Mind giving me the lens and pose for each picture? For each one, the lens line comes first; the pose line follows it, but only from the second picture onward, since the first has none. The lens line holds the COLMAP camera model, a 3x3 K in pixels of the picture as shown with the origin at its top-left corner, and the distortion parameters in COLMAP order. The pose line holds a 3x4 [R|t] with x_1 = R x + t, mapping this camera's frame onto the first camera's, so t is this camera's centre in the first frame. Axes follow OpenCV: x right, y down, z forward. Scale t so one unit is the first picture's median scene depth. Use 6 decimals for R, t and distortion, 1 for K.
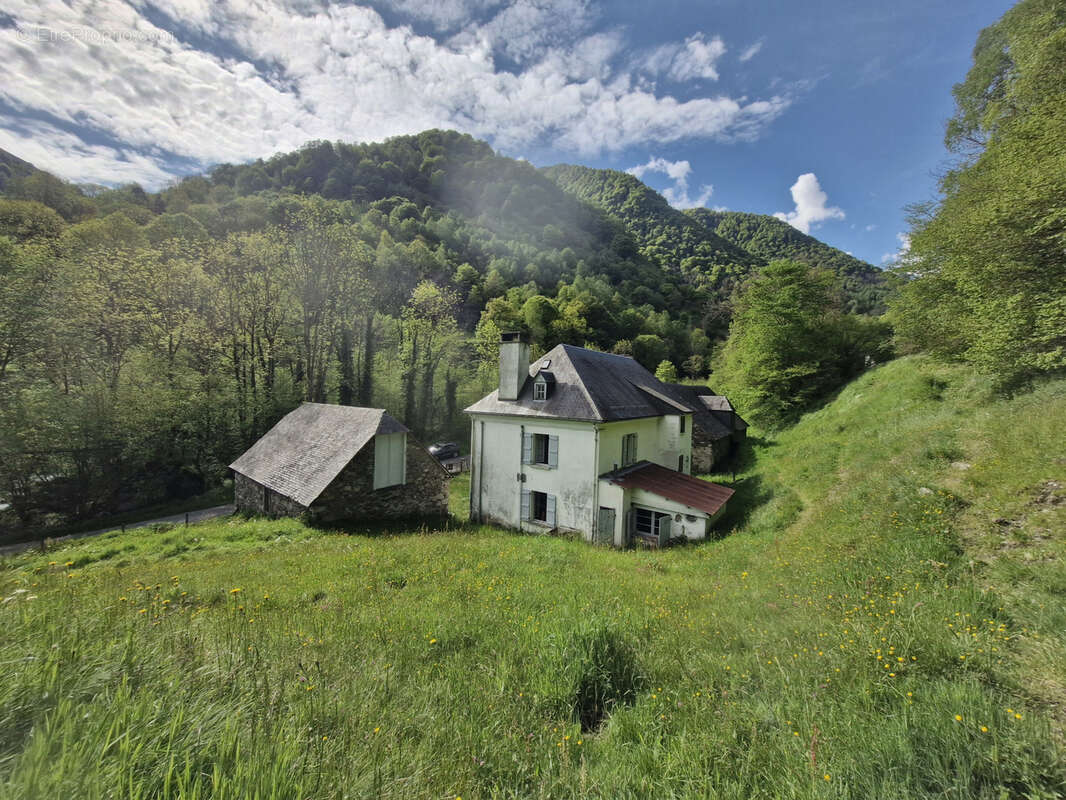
lens RADIAL K [[416.8, 0, 525.2], [0, 416.8, 404.1], [0, 0, 1]] dist [0.004924, -0.002977]
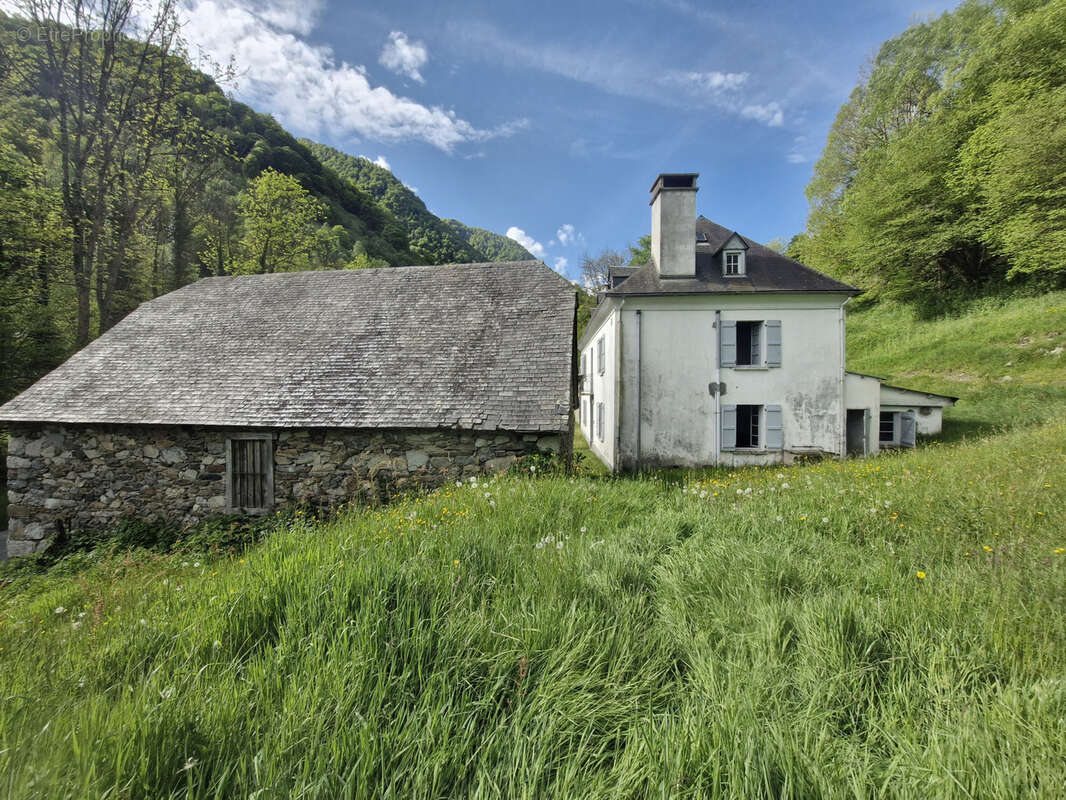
lens RADIAL K [[416.8, 0, 525.2], [0, 416.8, 404.1], [0, 0, 1]] dist [0.004924, -0.002977]
pose [[0.847728, -0.037268, 0.529120, -0.353269], [0.039920, 0.999182, 0.006419, 0.103913], [-0.528927, 0.015681, 0.848523, 0.334583]]
